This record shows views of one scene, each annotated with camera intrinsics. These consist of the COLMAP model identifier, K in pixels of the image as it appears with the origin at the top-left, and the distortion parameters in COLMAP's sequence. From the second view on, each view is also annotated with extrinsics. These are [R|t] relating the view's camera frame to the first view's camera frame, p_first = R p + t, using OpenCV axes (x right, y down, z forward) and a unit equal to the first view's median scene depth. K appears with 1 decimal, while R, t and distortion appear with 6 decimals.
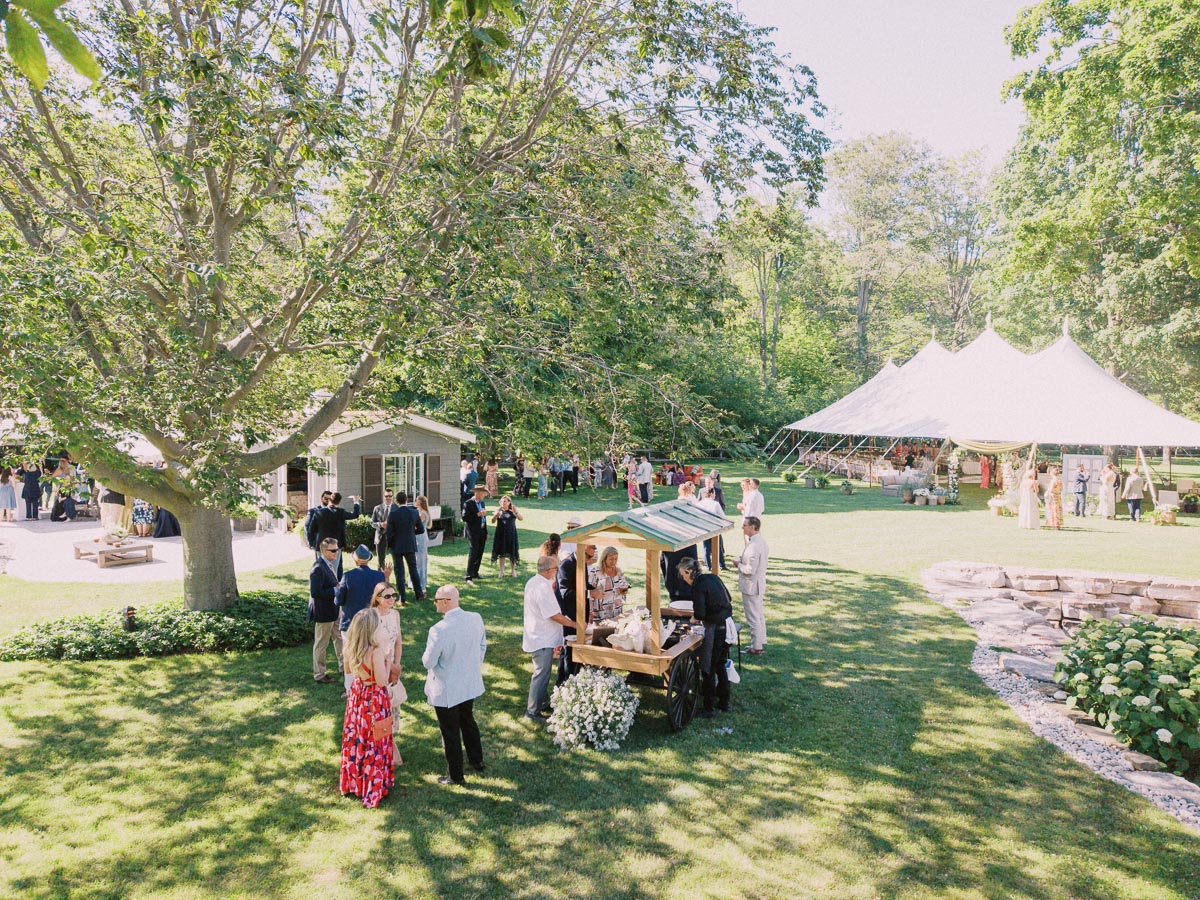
lens RADIAL K [[825.9, 0, 593.9], [0, 825.9, 447.8], [0, 0, 1]] dist [0.016149, -0.002374]
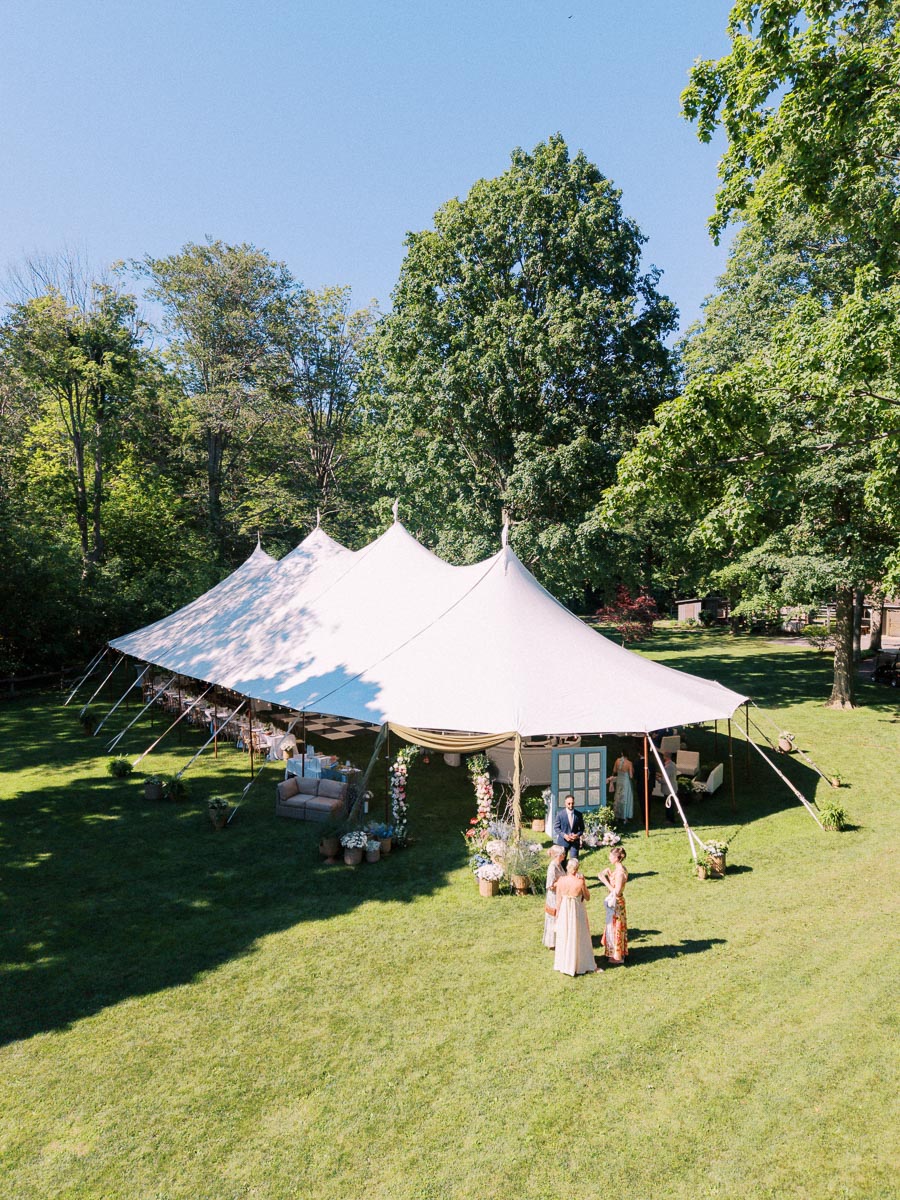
lens RADIAL K [[825.9, 0, 446.6], [0, 825.9, 607.1], [0, 0, 1]] dist [0.016149, -0.002374]
pose [[0.827021, -0.036047, 0.561014, 0.064991], [0.022851, 0.999273, 0.030520, -0.057539], [-0.561706, -0.012421, 0.827244, 0.238283]]
